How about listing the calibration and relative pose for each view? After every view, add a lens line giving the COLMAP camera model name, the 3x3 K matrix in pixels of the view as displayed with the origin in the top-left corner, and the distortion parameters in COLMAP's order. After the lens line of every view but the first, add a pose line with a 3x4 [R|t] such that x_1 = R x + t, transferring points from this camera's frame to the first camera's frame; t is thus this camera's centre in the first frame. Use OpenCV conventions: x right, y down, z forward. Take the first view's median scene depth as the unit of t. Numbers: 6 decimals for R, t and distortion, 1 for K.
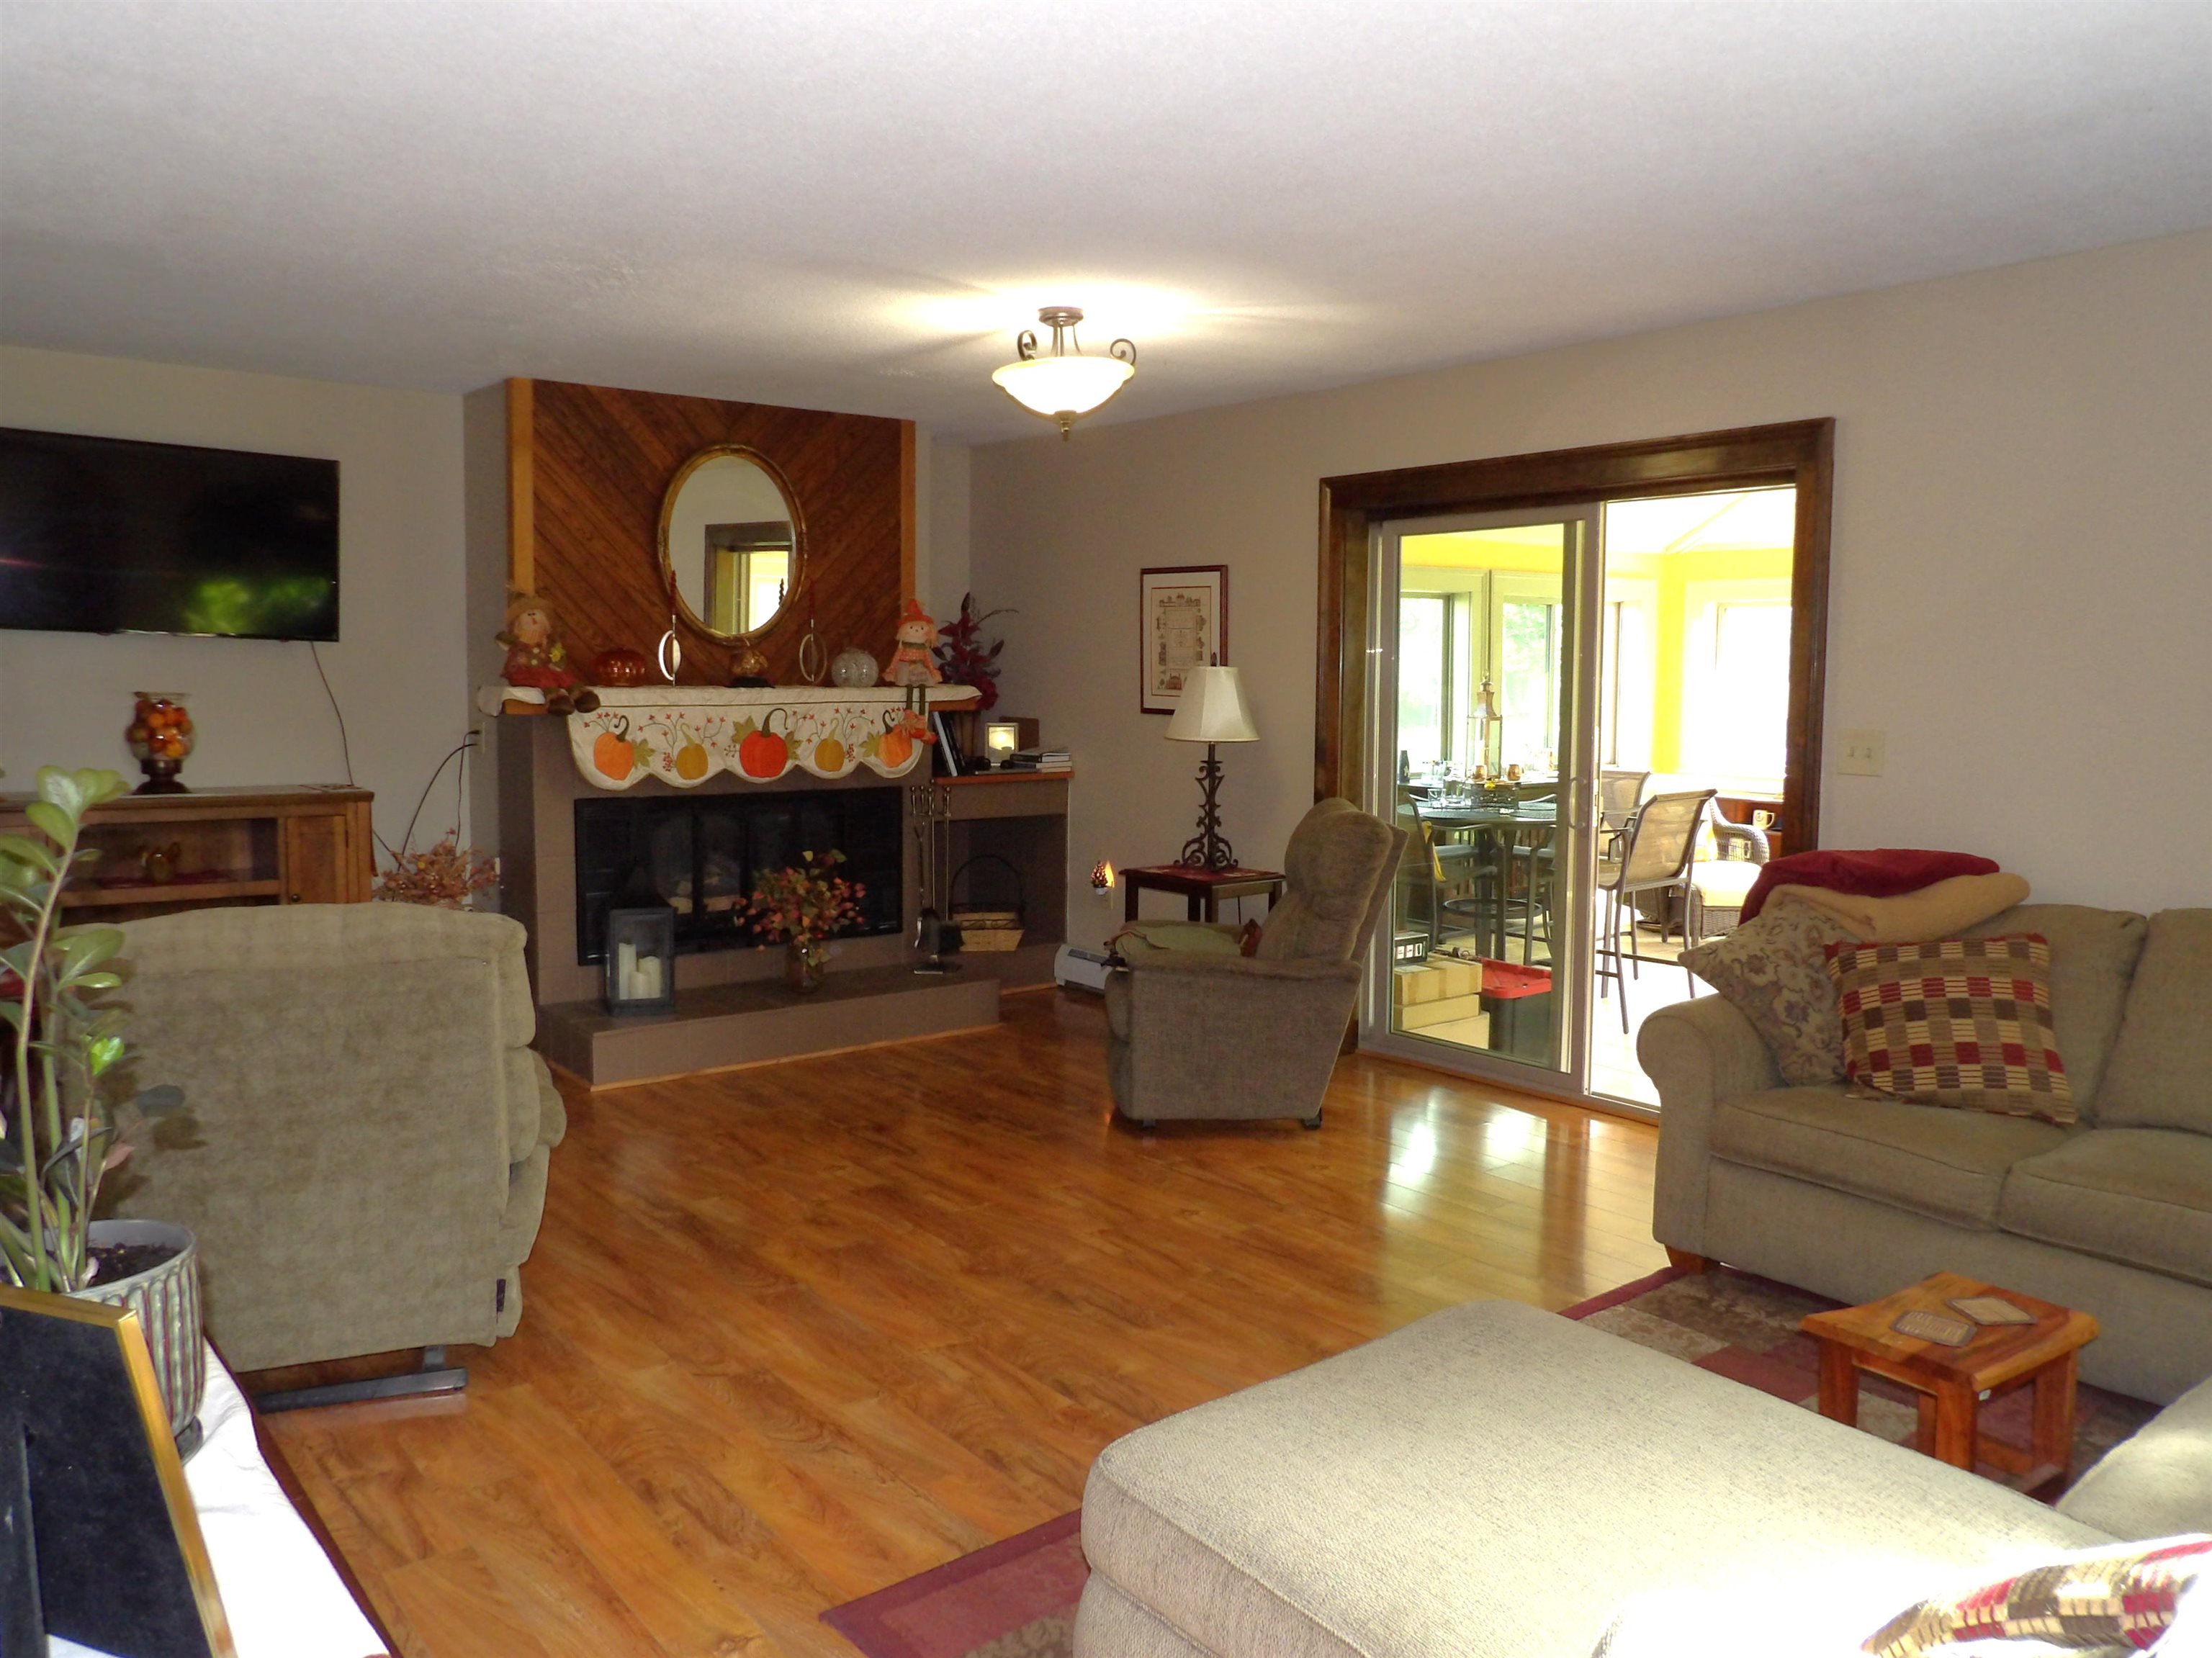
lens RADIAL K [[1617.9, 0, 1068.8], [0, 1617.9, 819.6], [0, 0, 1]] dist [-0.016548, 0.004094]
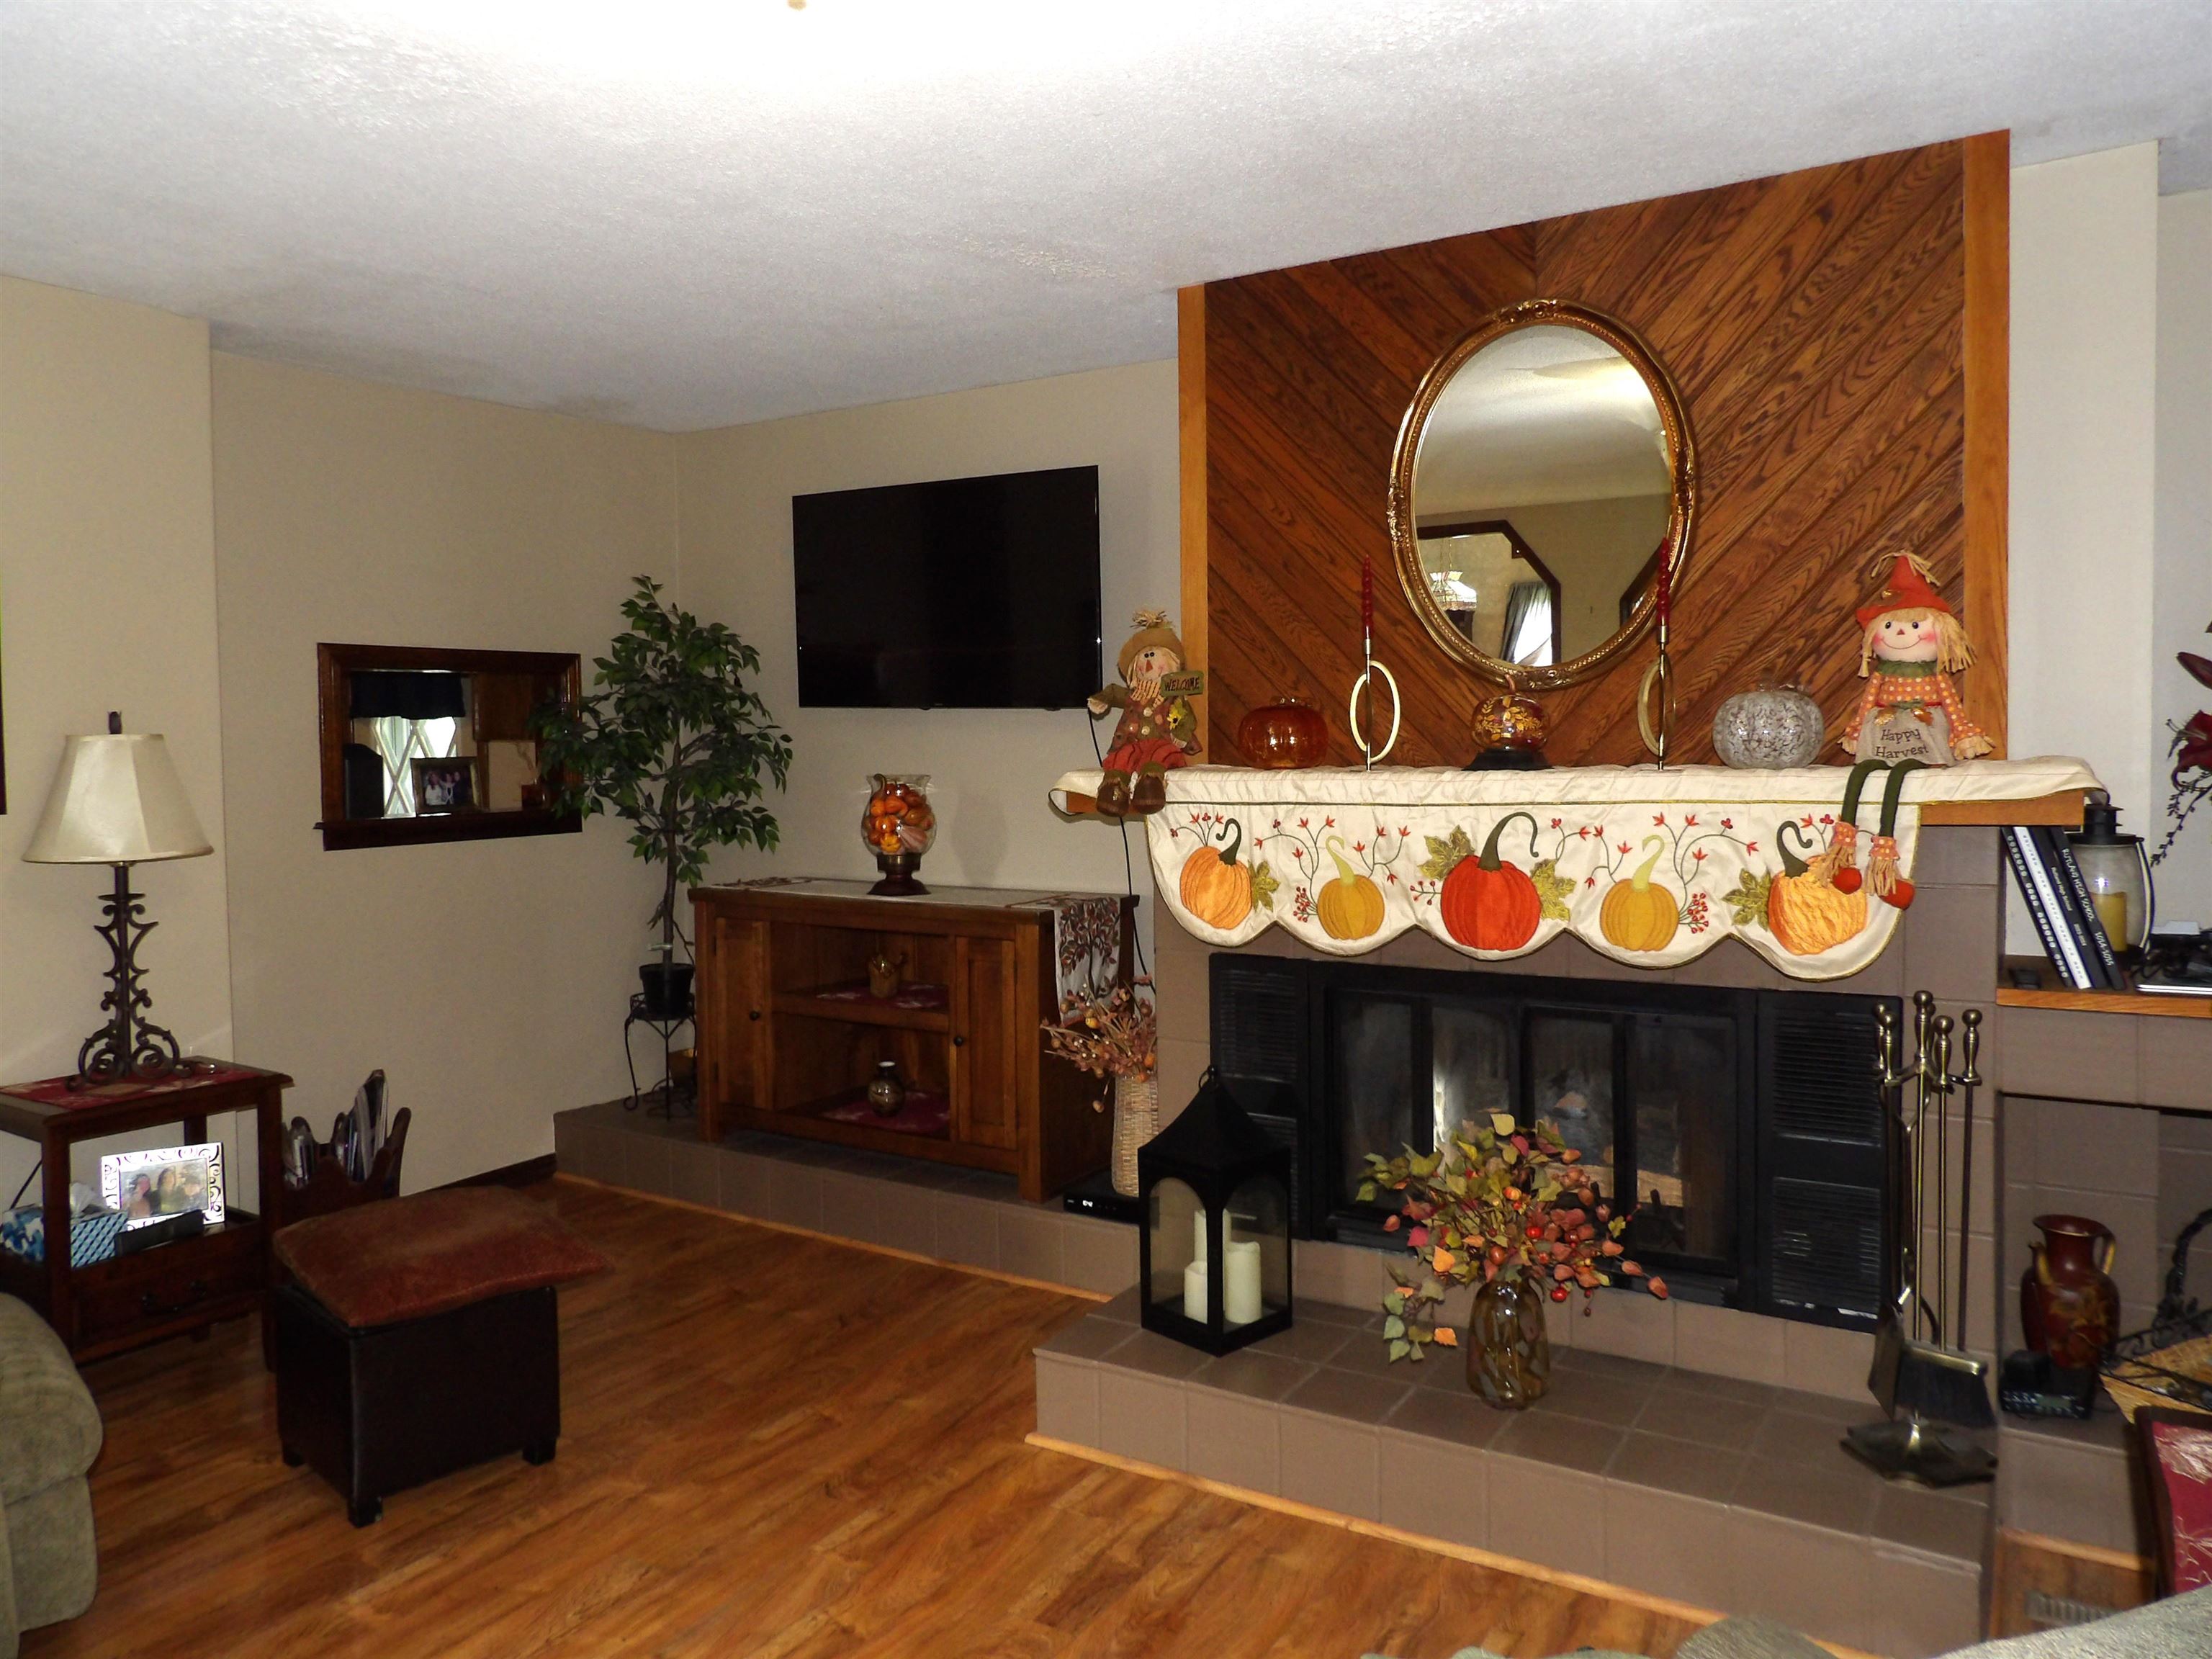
lens RADIAL K [[1584.4, 0, 1104.1], [0, 1584.4, 809.6], [0, 0, 1]] dist [-0.053982, 0.001198]
pose [[0.338780, 0.029814, -0.940393, 0.233799], [-0.064305, 0.997894, 0.008471, -0.066985], [0.938665, 0.057602, 0.339984, 0.733374]]
